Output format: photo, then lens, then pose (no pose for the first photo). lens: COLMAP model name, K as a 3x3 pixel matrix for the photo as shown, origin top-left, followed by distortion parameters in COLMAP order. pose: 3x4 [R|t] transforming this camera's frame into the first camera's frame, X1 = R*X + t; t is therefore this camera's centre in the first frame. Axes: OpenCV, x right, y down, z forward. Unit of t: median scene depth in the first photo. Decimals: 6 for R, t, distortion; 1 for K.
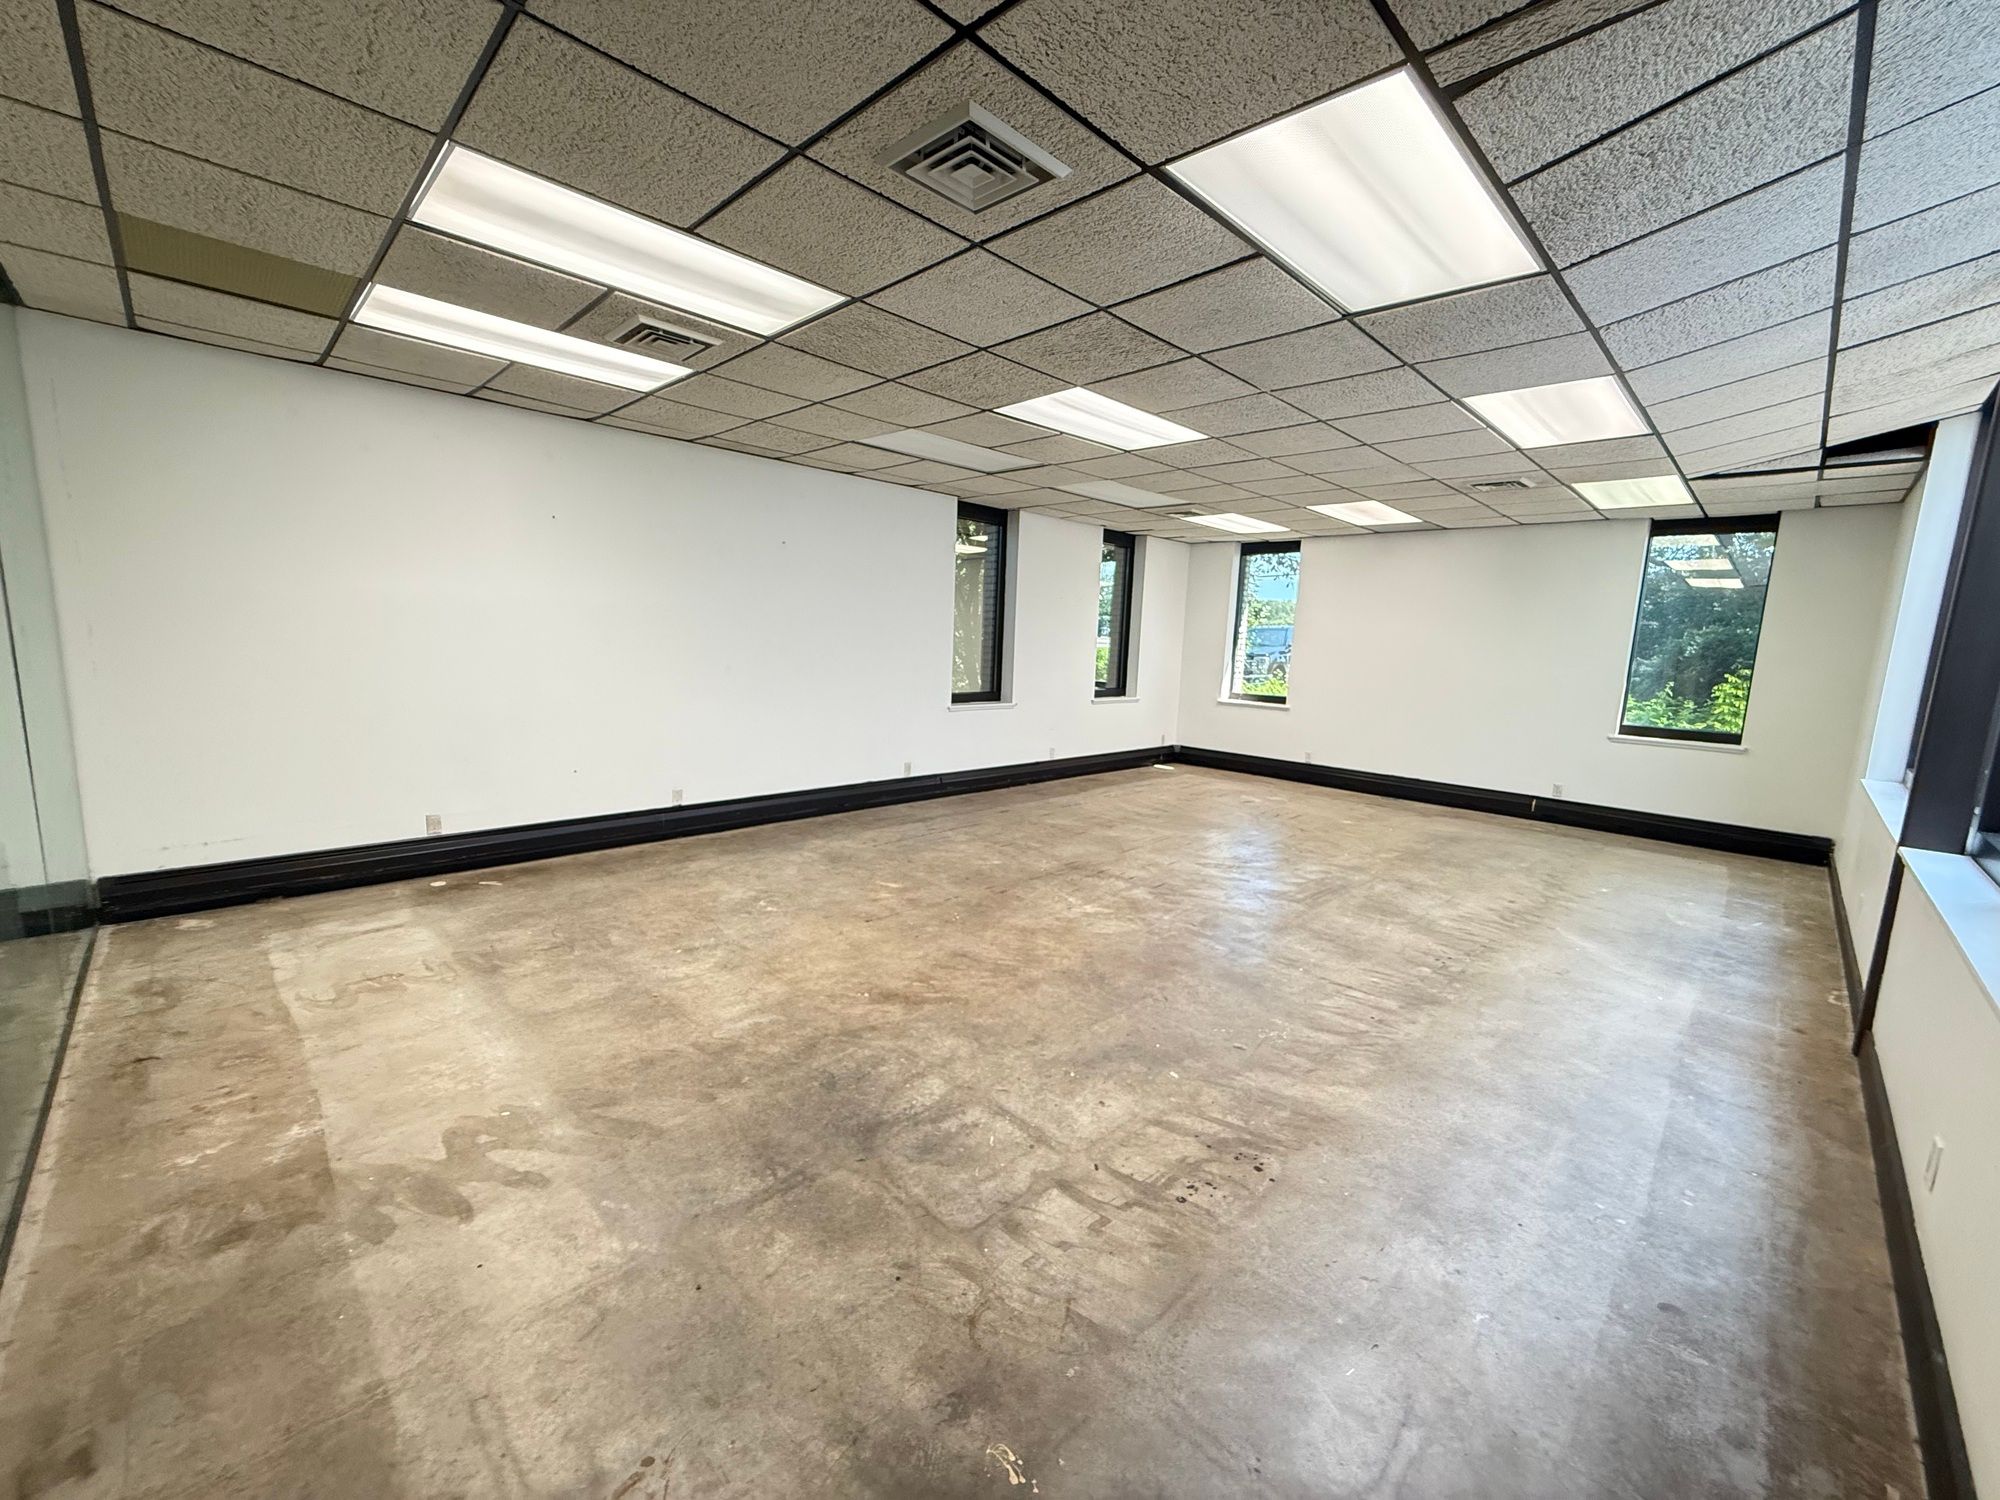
lens RADIAL K [[801.6, 0, 997.7], [0, 801.6, 752.3], [0, 0, 1]] dist [0.000707, -0.000346]
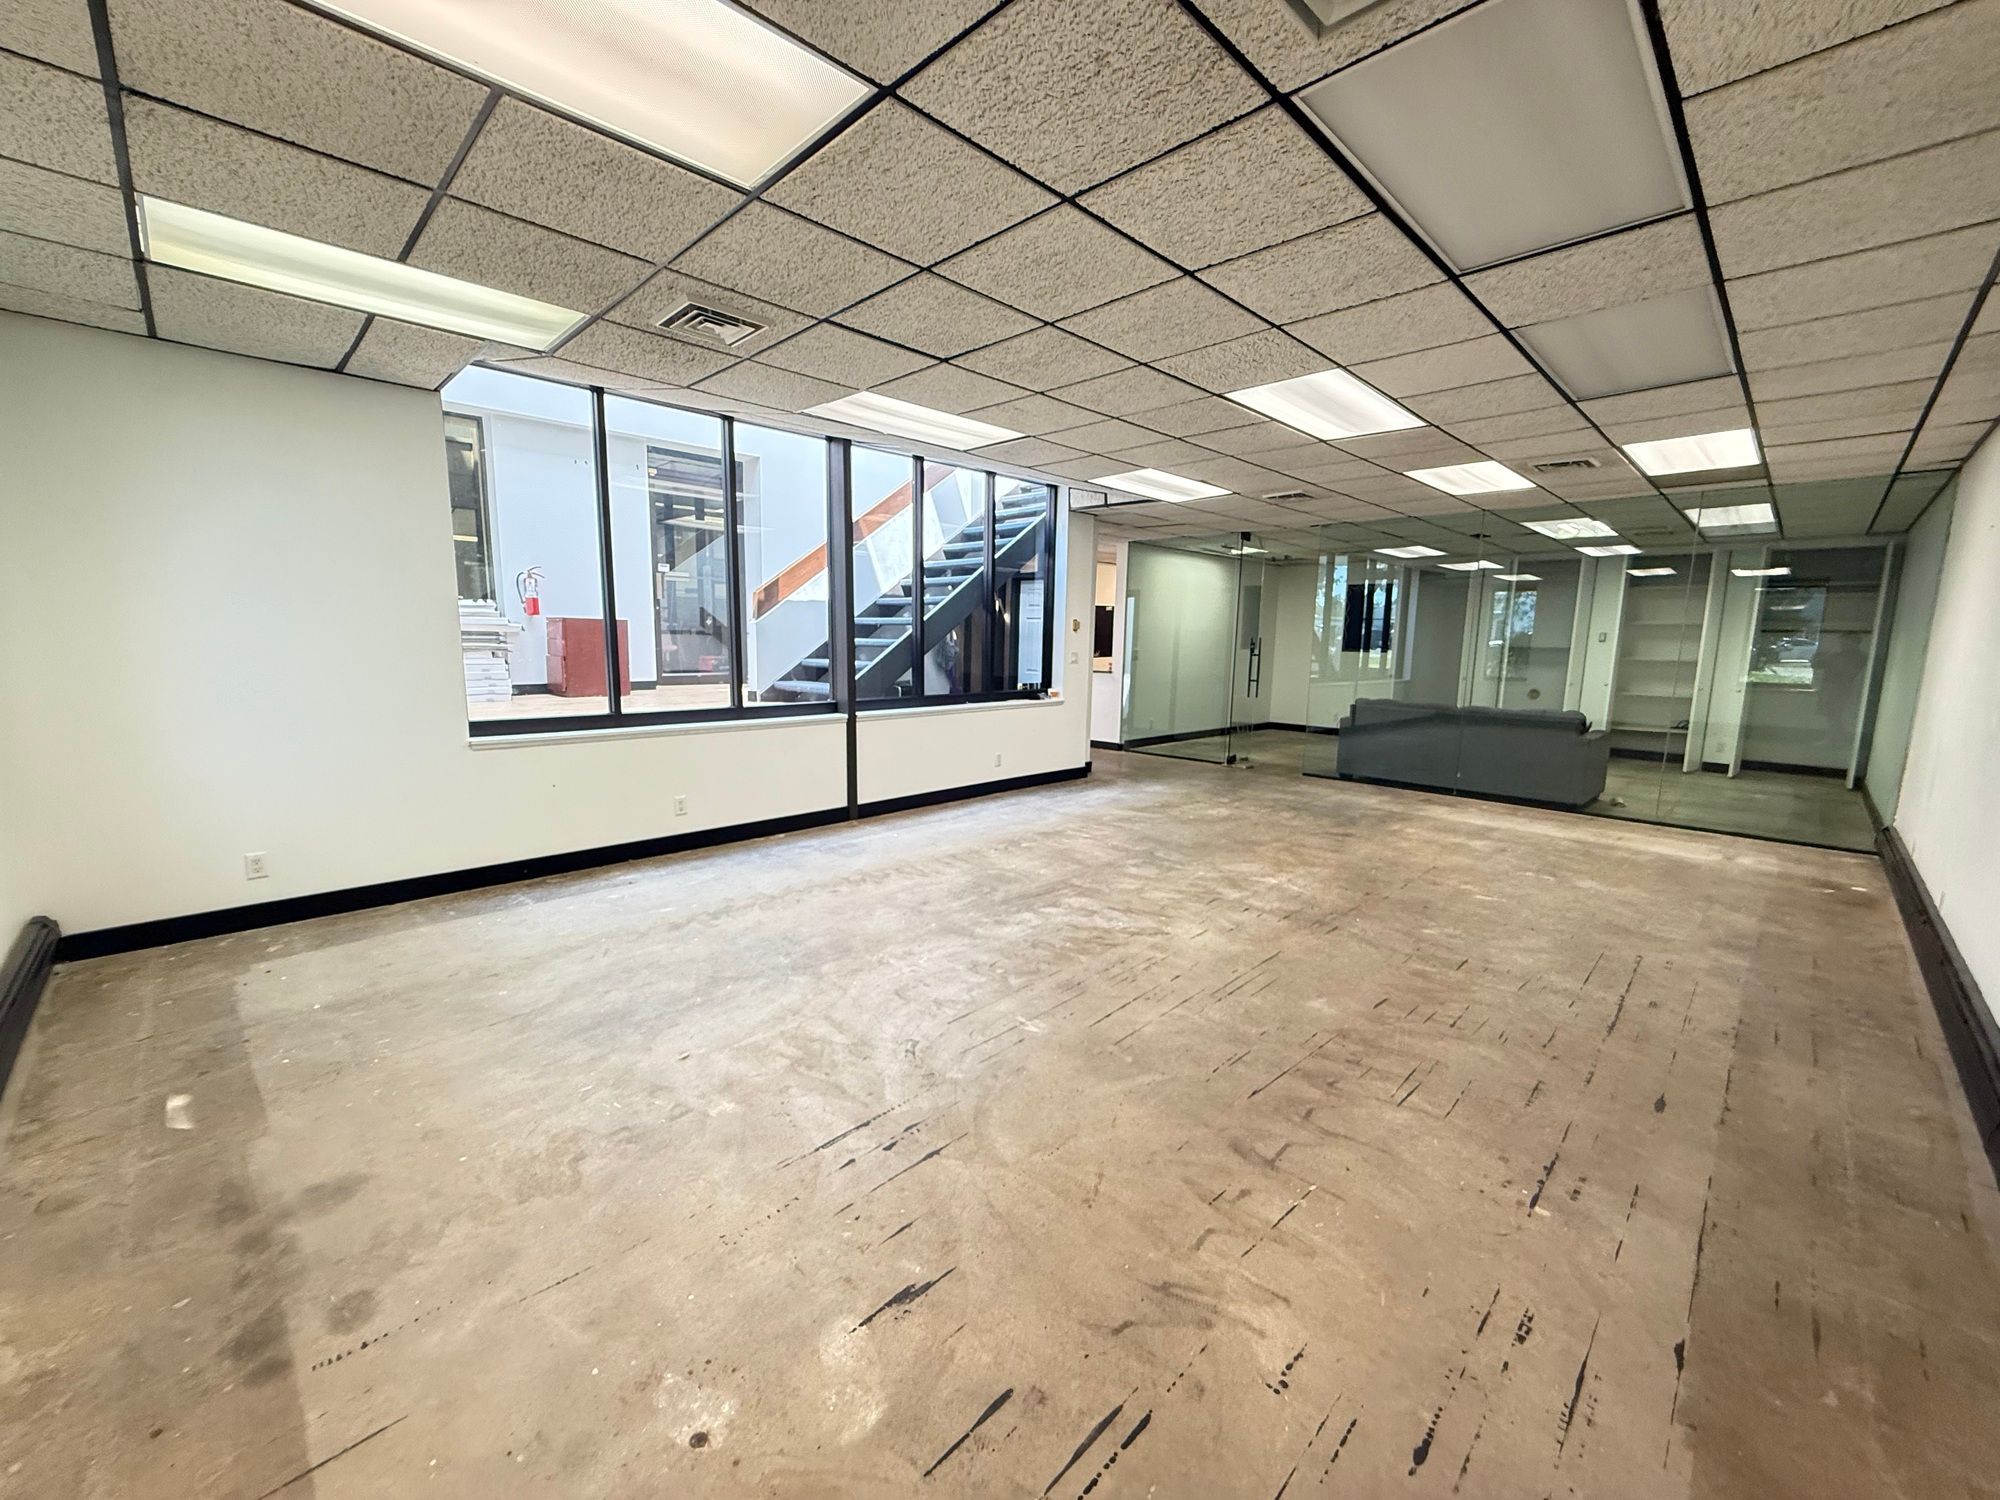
lens RADIAL K [[801.6, 0, 999.9], [0, 801.6, 752.6], [0, 0, 1]] dist [0.000707, -0.000346]
pose [[-0.998509, -0.054409, -0.004371, 0.486368], [-0.053406, 0.957286, 0.284167, -0.258173], [-0.011277, 0.283976, -0.958765, 1.947117]]
